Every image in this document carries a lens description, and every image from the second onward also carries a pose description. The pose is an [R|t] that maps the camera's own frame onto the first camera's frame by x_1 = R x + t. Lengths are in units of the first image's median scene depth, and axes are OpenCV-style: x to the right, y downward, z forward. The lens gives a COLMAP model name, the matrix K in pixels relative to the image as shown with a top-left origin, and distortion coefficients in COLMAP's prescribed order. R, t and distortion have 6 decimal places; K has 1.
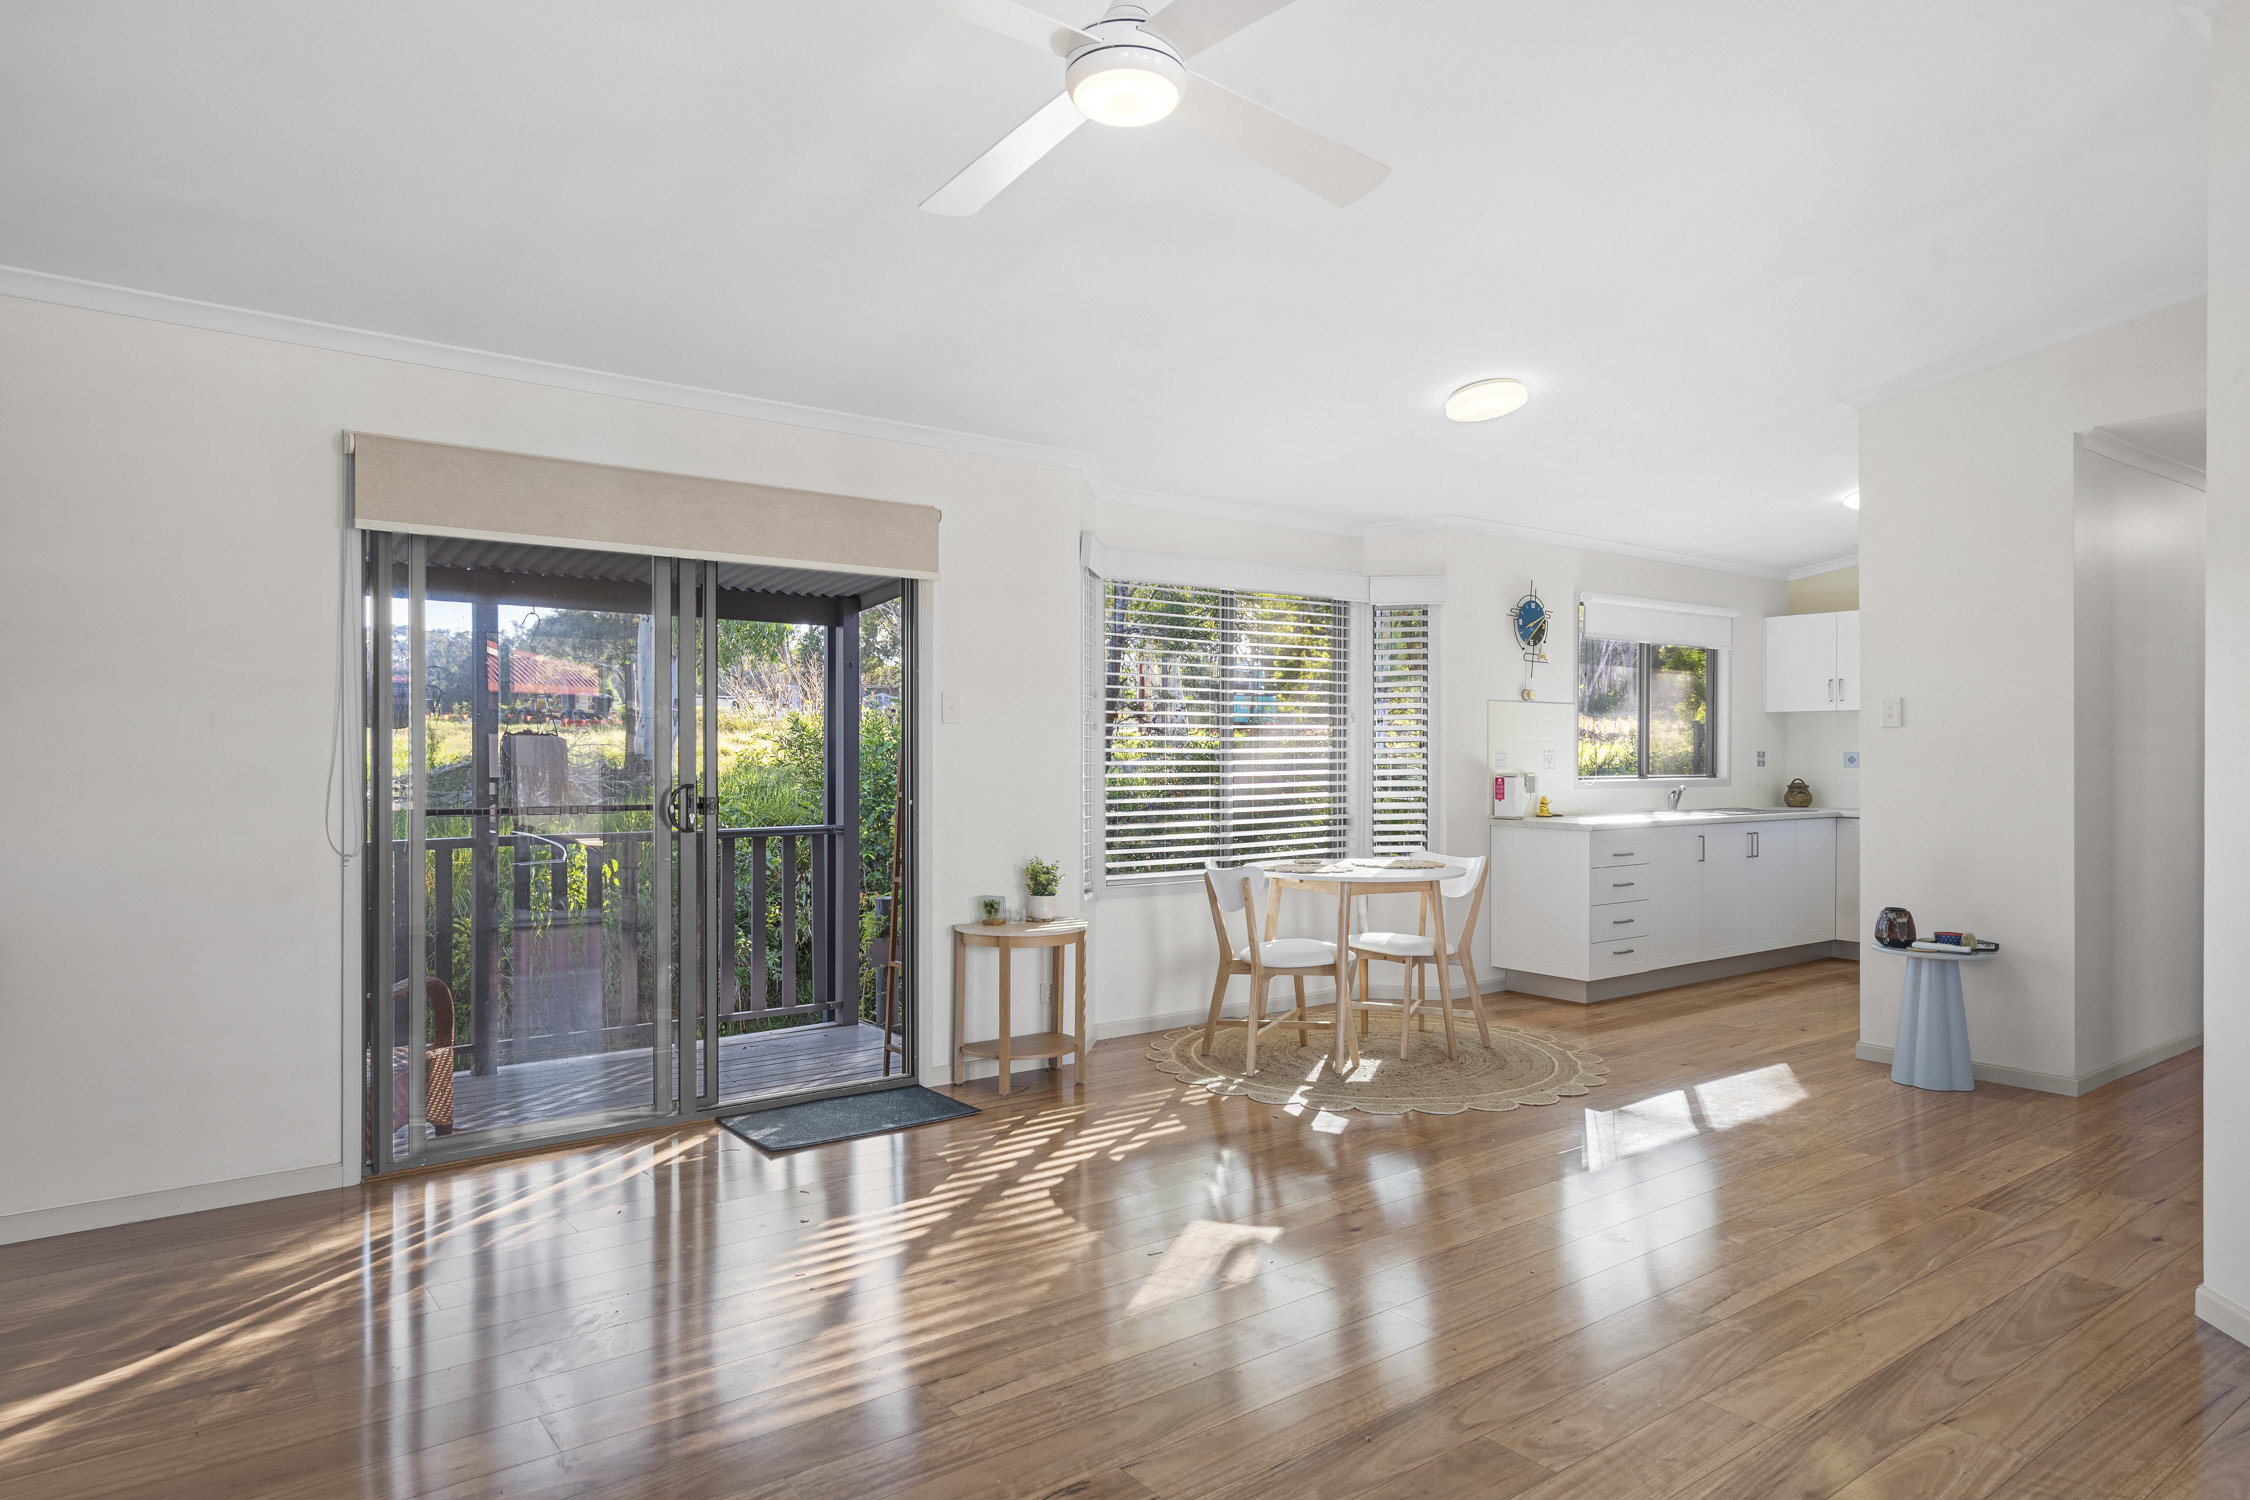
lens RADIAL K [[1313.0, 0, 1125.4], [0, 1313.0, 748.5], [0, 0, 1]] dist [0.001157, 0.000075]
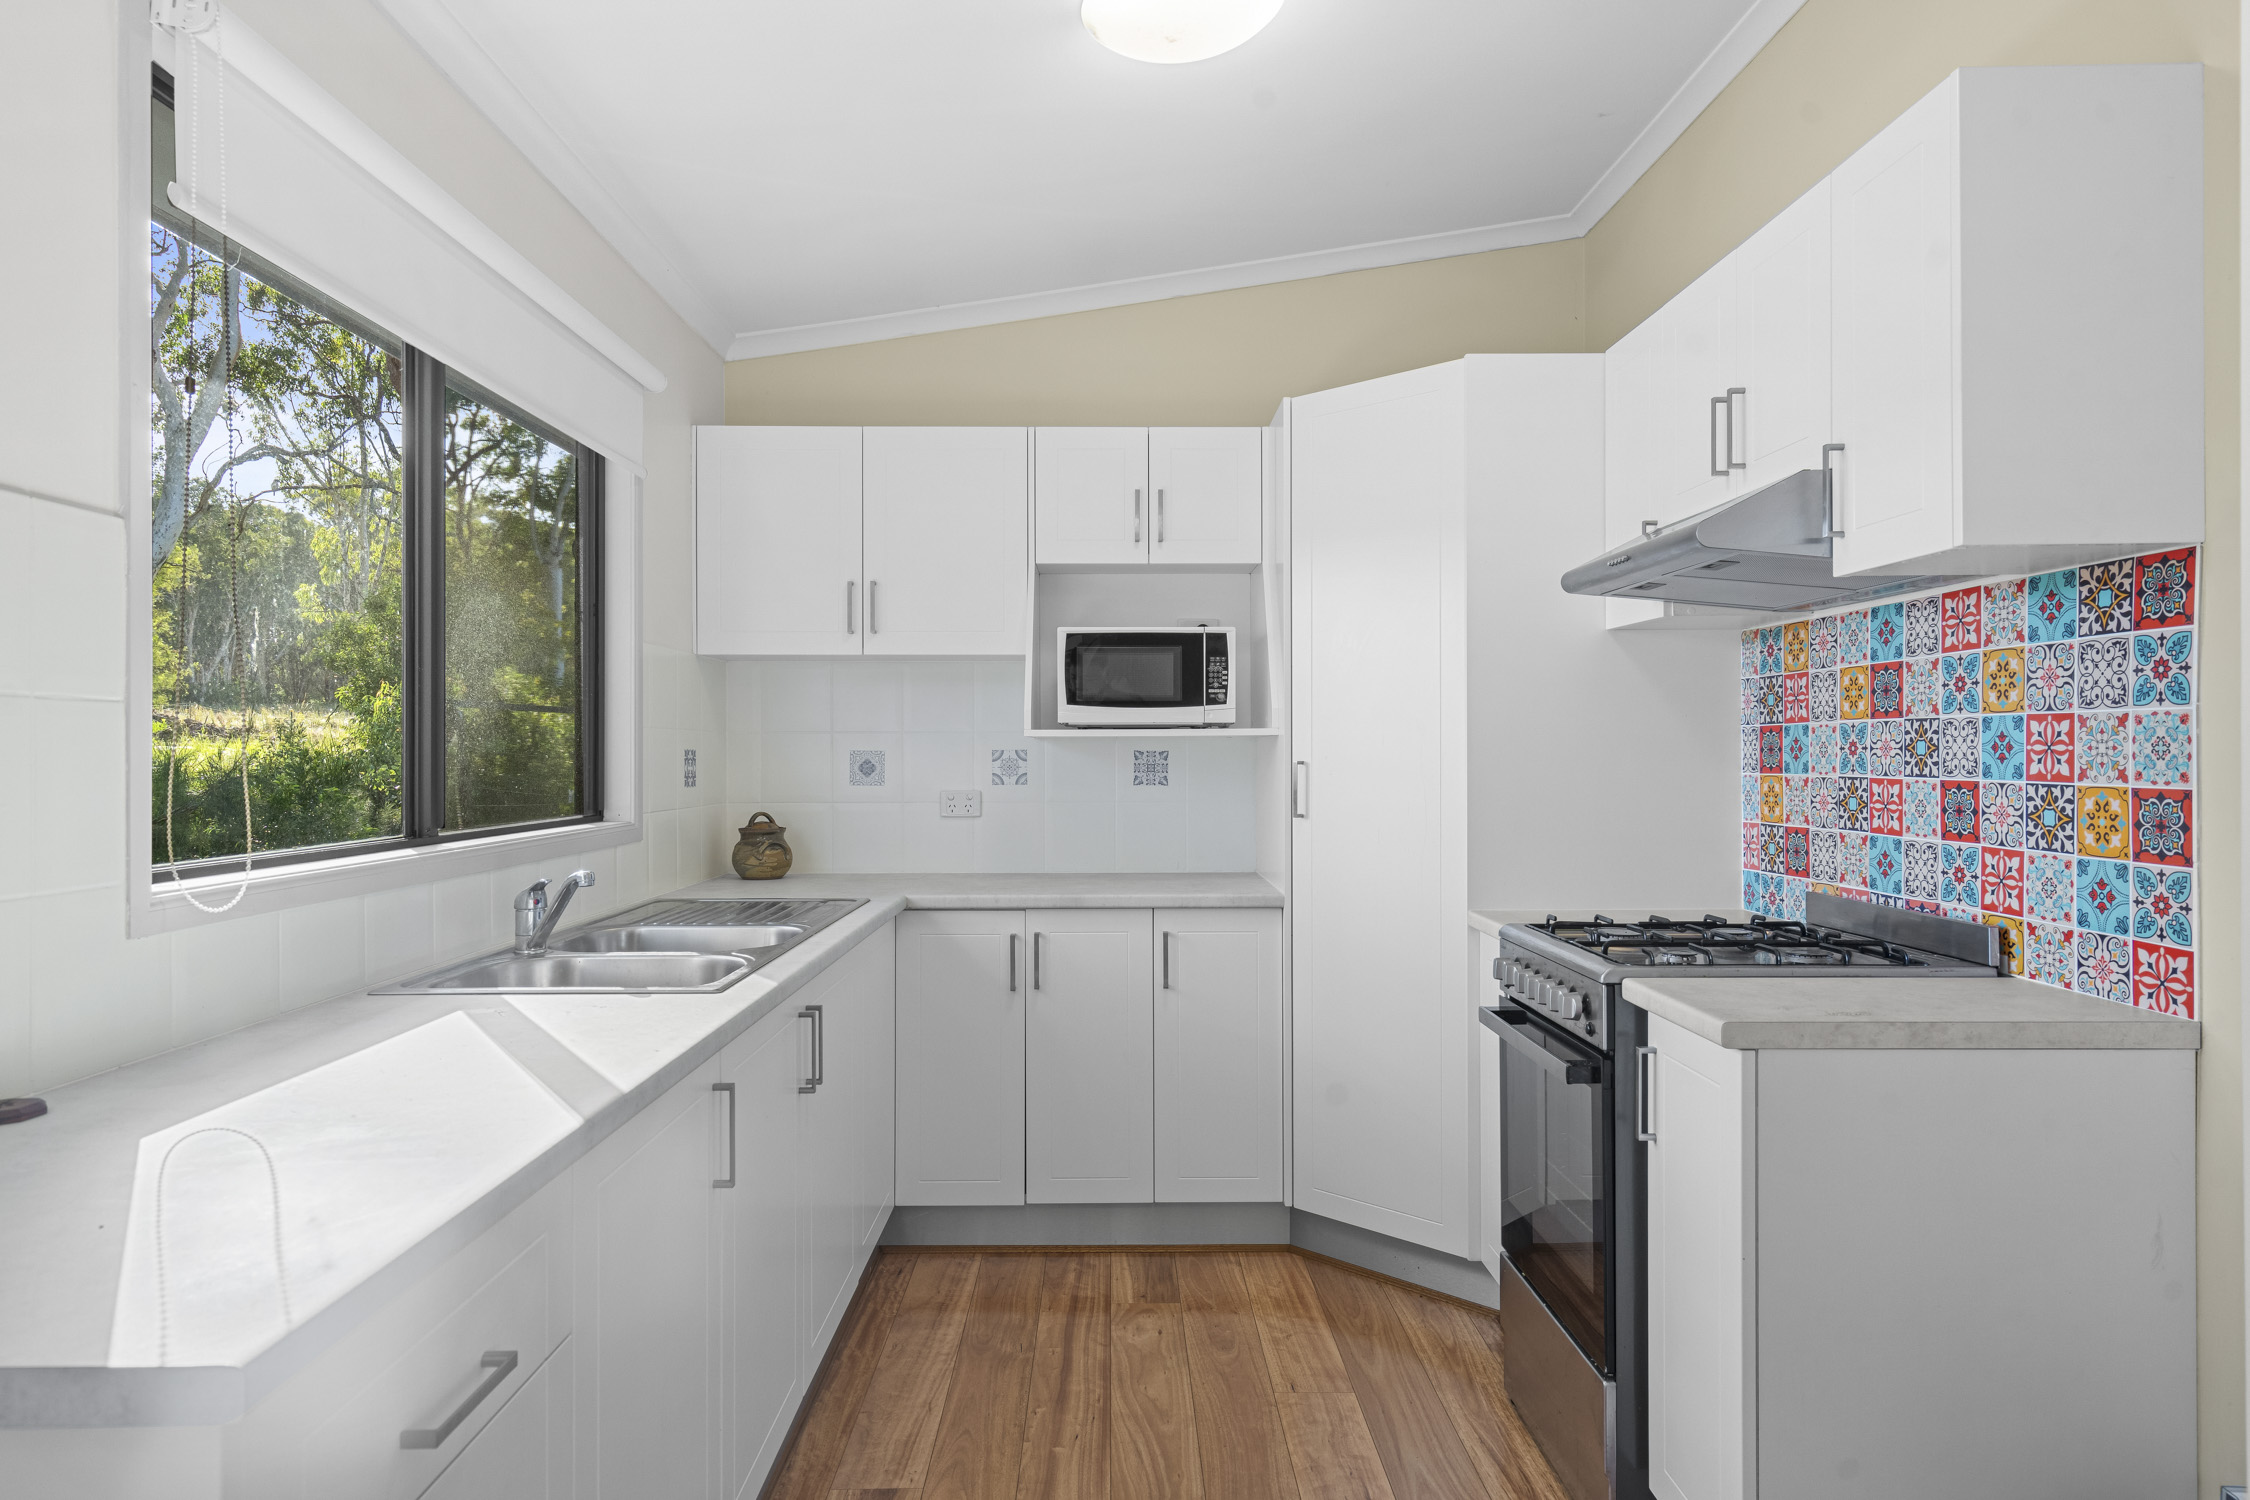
lens RADIAL K [[1313.0, 0, 1123.0], [0, 1313.0, 750.6], [0, 0, 1]] dist [0.001157, 0.000075]
pose [[0.582974, -0.000754, 0.812490, 0.378228], [0.001065, 0.999999, 0.000164, 0.004198], [-0.812490, 0.000770, 0.582975, 1.064860]]
